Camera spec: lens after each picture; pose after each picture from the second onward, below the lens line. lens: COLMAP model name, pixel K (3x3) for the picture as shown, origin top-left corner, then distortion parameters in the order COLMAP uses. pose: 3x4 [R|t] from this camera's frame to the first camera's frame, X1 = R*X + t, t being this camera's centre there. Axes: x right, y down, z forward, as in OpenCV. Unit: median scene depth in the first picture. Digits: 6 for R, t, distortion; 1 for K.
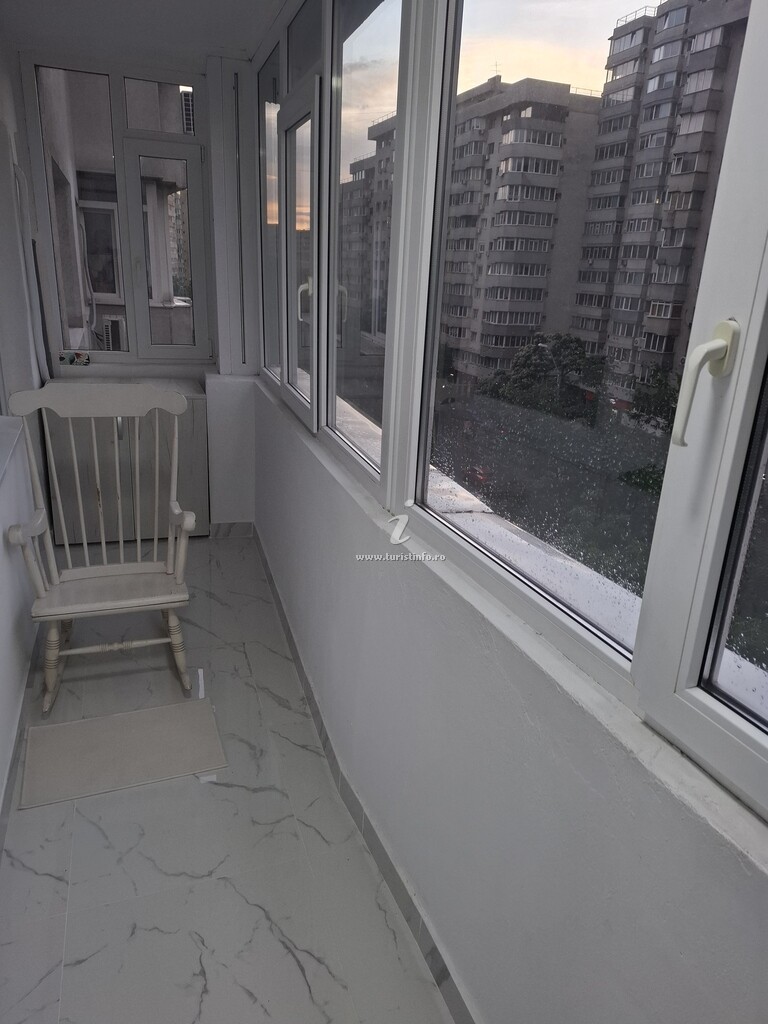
lens RADIAL K [[713.1, 0, 392.1], [0, 713.1, 513.4], [0, 0, 1]] dist [0.126731, -0.124553]
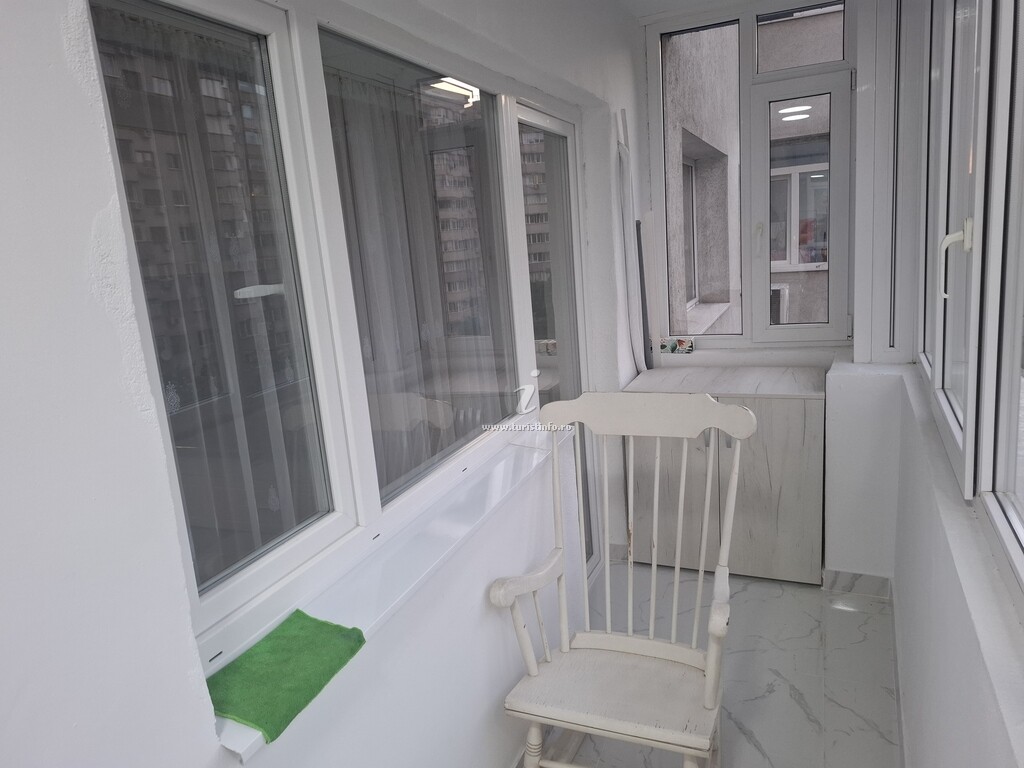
lens RADIAL K [[716.1, 0, 512.0], [0, 716.1, 384.0], [0, 0, 1]] dist [0.129695, -0.139744]
pose [[0.732847, 0.029022, -0.679774, 0.011994], [-0.111017, 0.990801, -0.077383, -0.108498], [0.671275, 0.132176, 0.729328, 0.337804]]
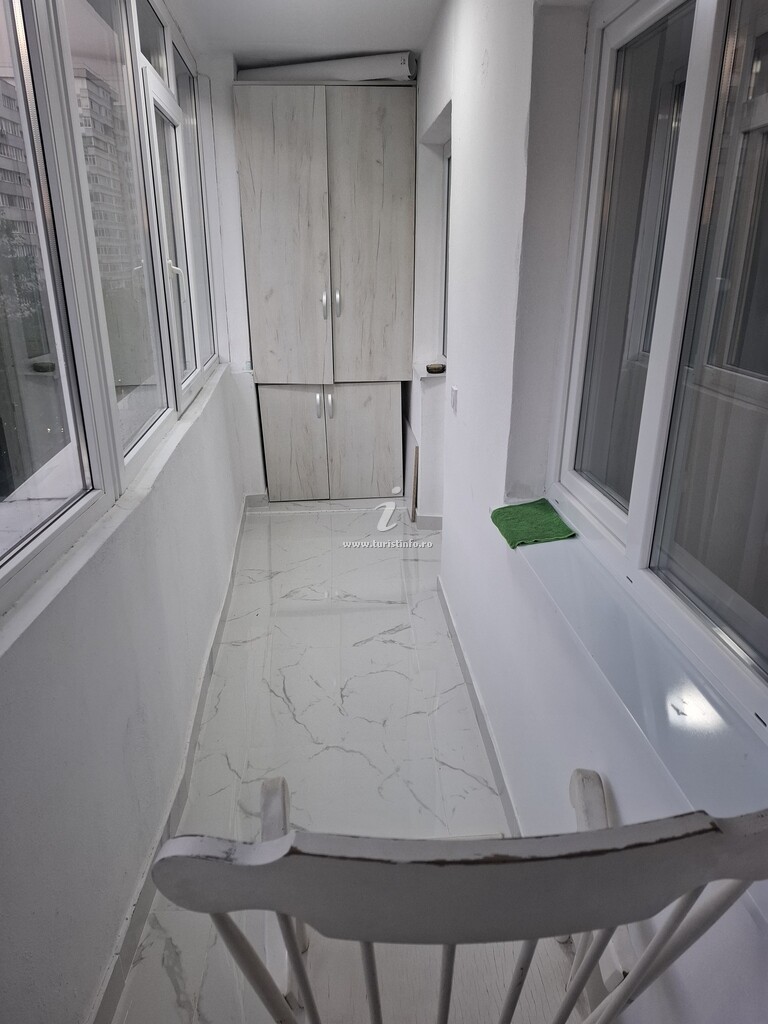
lens RADIAL K [[716.1, 0, 395.5], [0, 716.1, 511.0], [0, 0, 1]] dist [0.129695, -0.139744]
pose [[-0.961032, -0.137059, 0.240068, -0.384663], [0.040707, 0.788802, 0.613298, -0.367880], [-0.273424, 0.599172, -0.752484, 1.061524]]
